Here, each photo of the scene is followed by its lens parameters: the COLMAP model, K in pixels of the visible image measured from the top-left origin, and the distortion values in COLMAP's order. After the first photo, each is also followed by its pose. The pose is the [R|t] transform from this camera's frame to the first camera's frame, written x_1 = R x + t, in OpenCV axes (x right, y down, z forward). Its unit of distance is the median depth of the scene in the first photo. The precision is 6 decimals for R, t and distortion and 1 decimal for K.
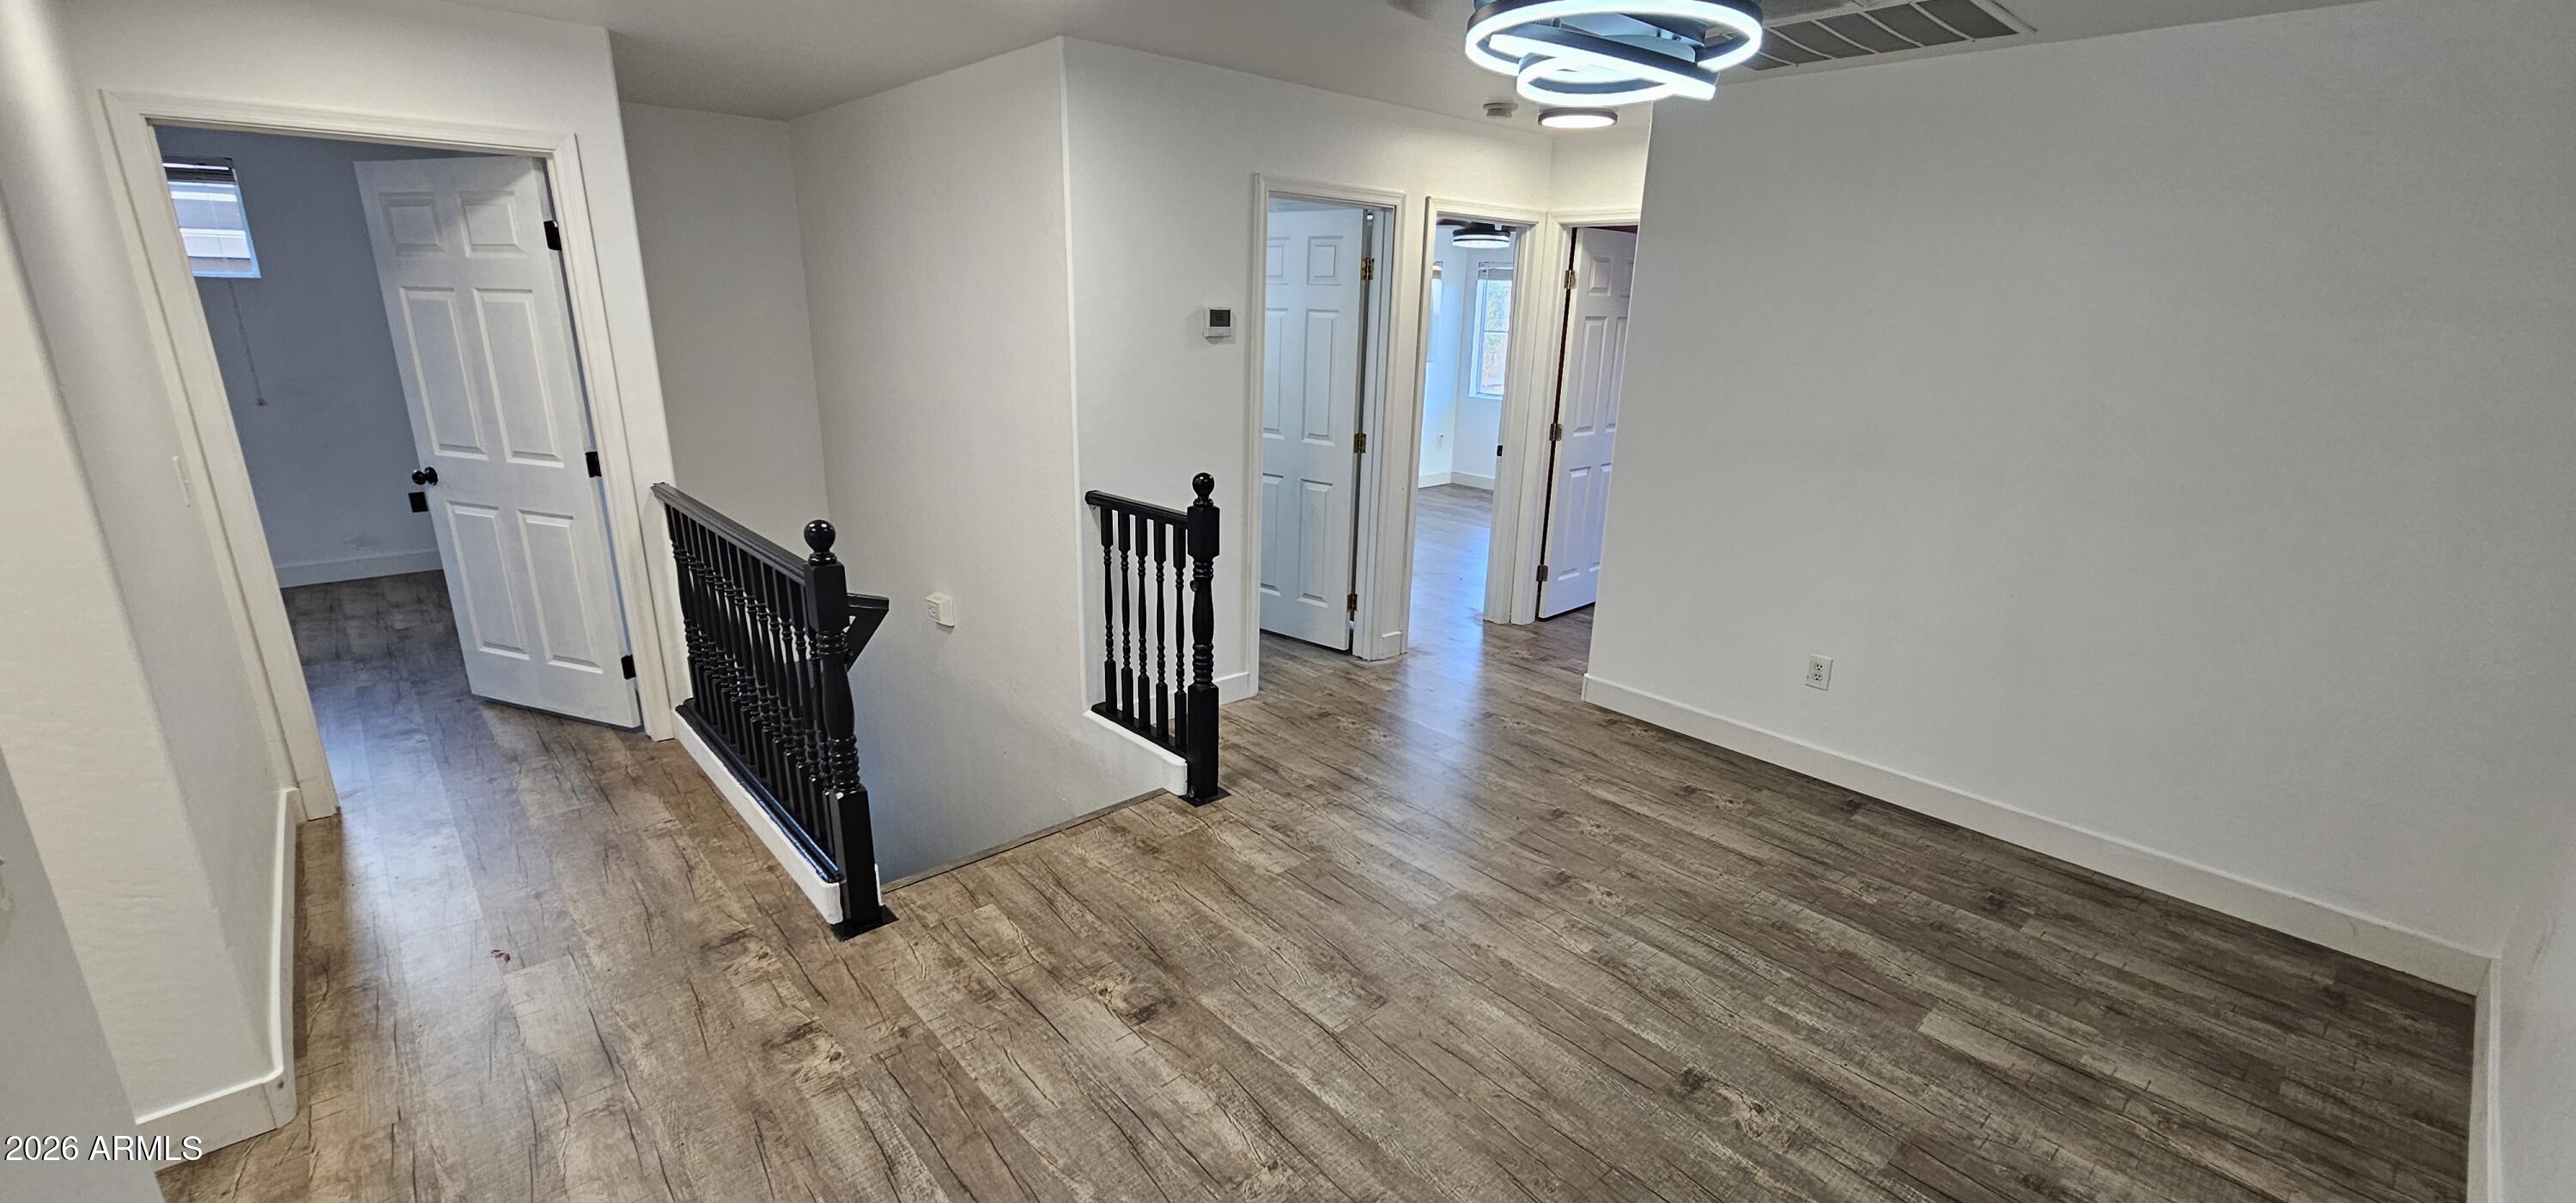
lens RADIAL K [[1053.5, 0, 1279.5], [0, 1053.5, 611.9], [0, 0, 1]] dist [-0.001090, -0.000046]
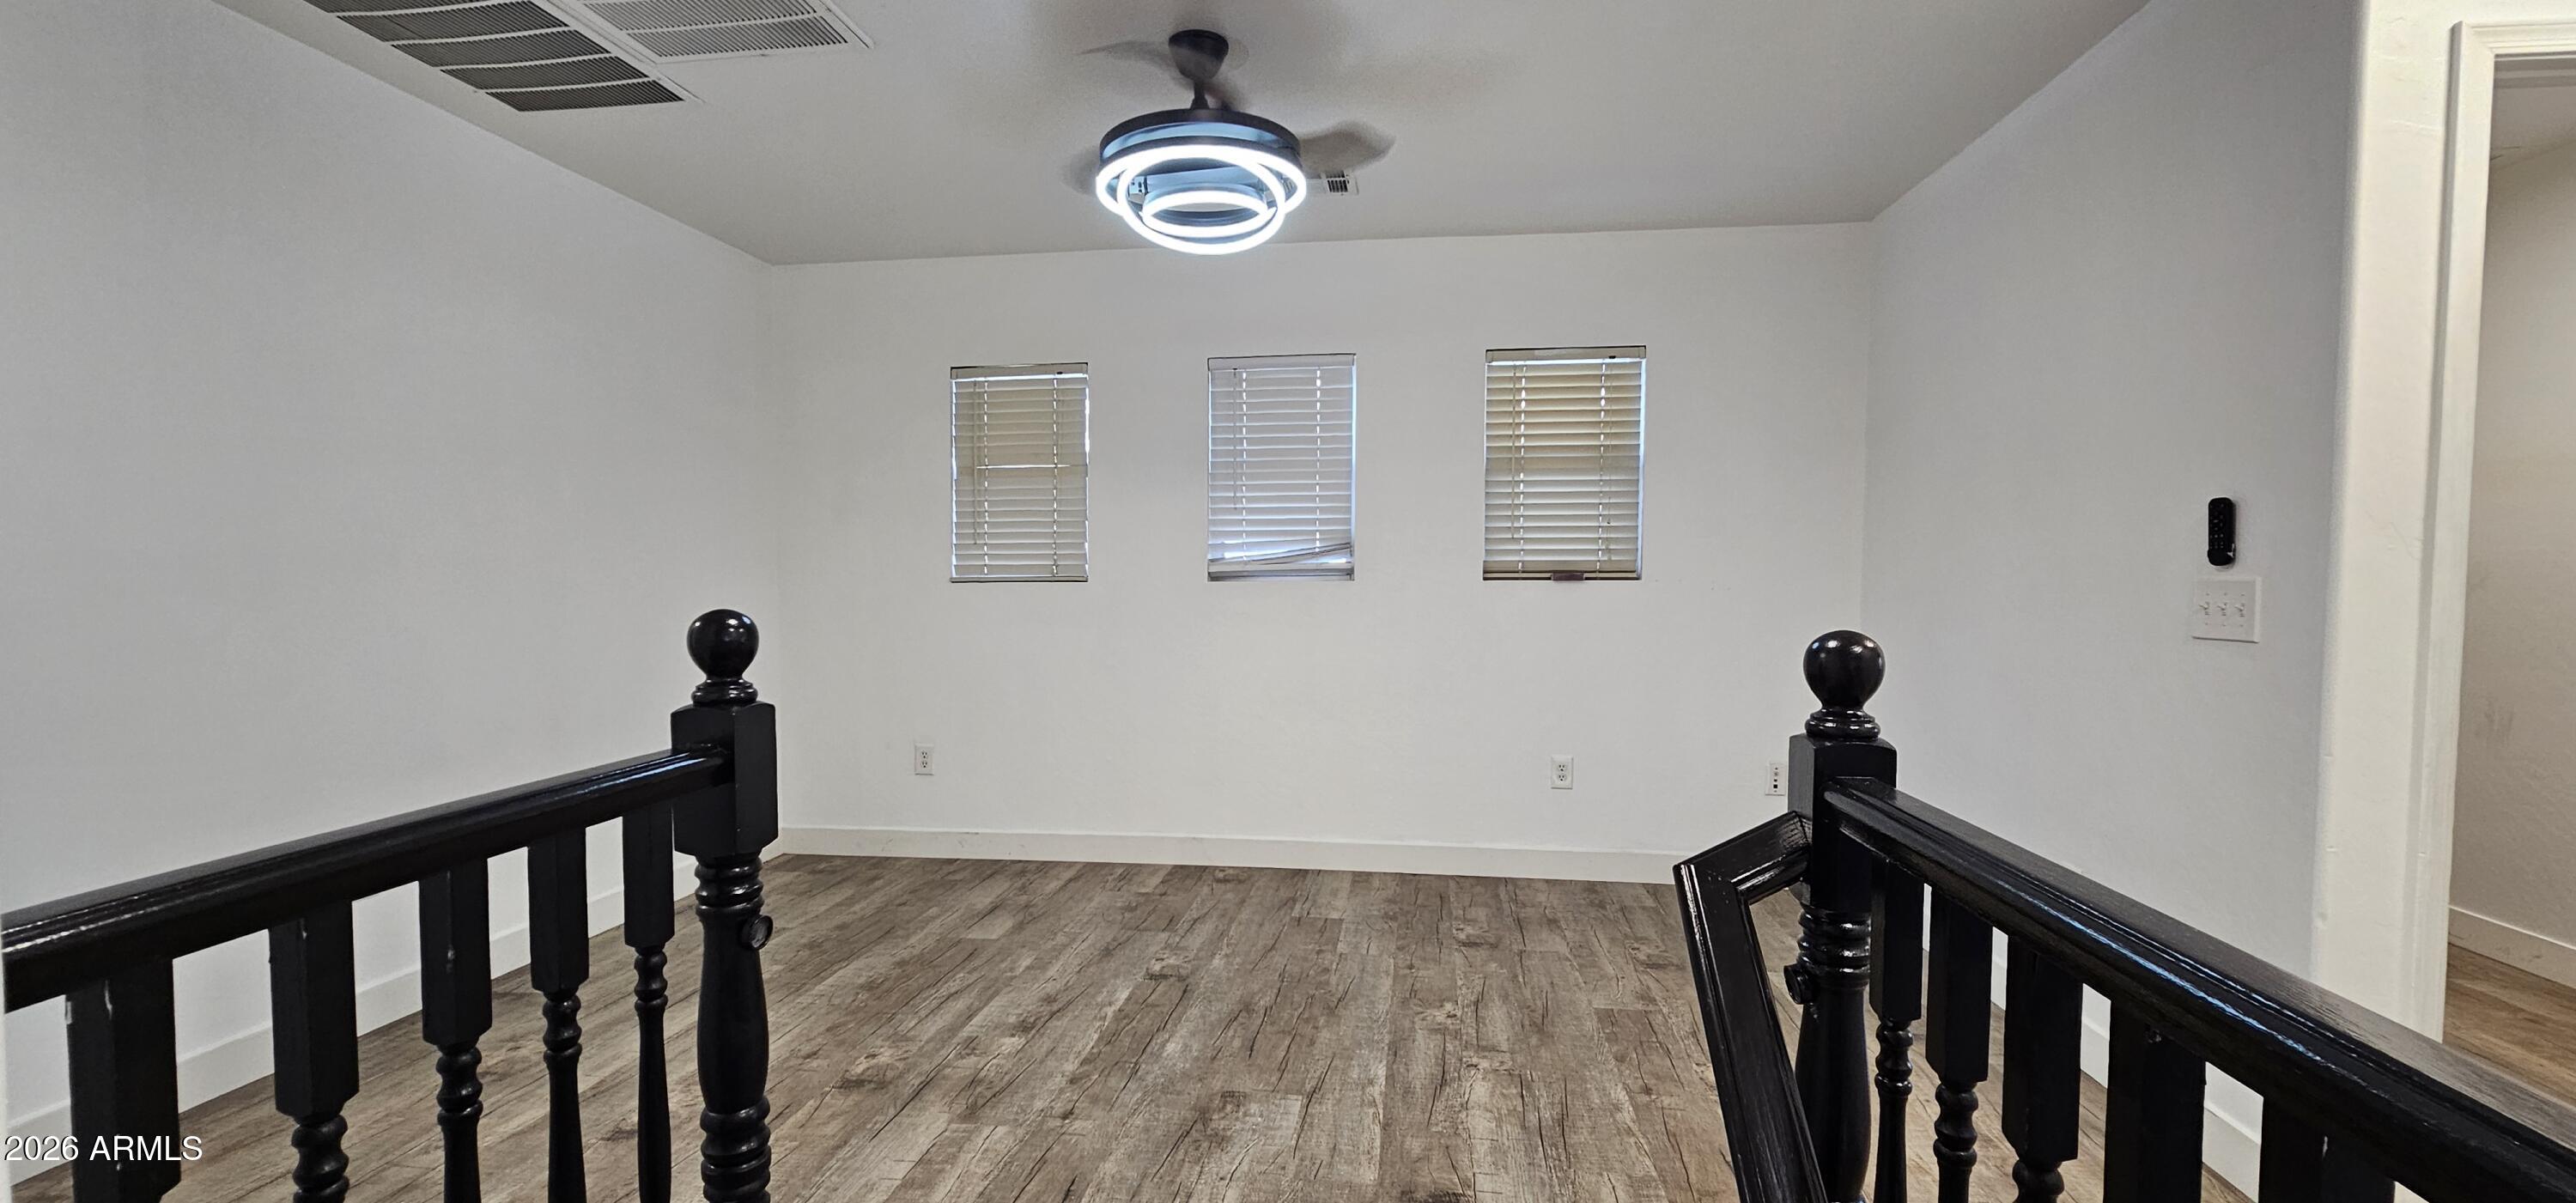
lens RADIAL K [[1053.5, 0, 1280.8], [0, 1053.5, 613.3], [0, 0, 1]] dist [-0.001090, -0.000046]
pose [[-0.649801, -0.053848, 0.758195, -0.627227], [0.194286, 0.952586, 0.234164, -0.240826], [-0.734855, 0.299466, -0.608529, 1.461108]]
